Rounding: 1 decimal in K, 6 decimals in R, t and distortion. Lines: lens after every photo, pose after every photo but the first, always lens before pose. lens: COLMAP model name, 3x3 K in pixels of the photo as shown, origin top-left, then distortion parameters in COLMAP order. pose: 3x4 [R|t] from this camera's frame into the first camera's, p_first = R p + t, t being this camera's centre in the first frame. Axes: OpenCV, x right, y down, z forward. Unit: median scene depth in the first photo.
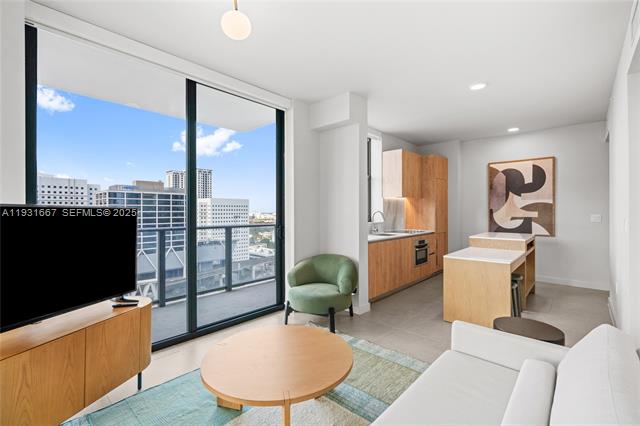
lens RADIAL K [[286.8, 0, 320.0], [0, 286.8, 213.0], [0, 0, 1]] dist [-0.001147, -0.000034]
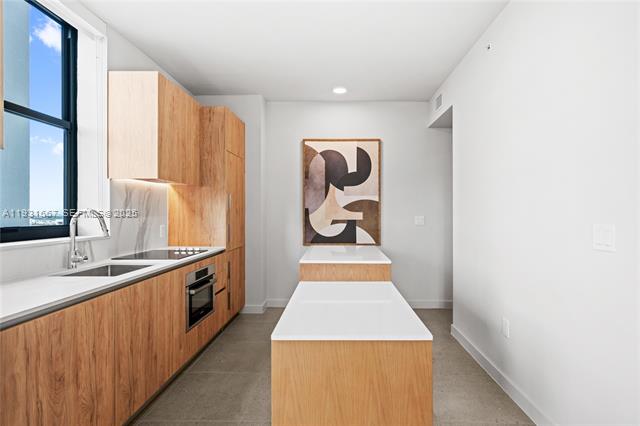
lens RADIAL K [[313.3, 0, 323.3], [0, 313.3, 211.7], [0, 0, 1]] dist [-0.001437, -0.000461]
pose [[0.751109, 0.003231, 0.660170, 0.152954], [0.001555, 0.999977, -0.006664, -0.000895], [-0.660177, 0.006032, 0.751086, 0.448244]]
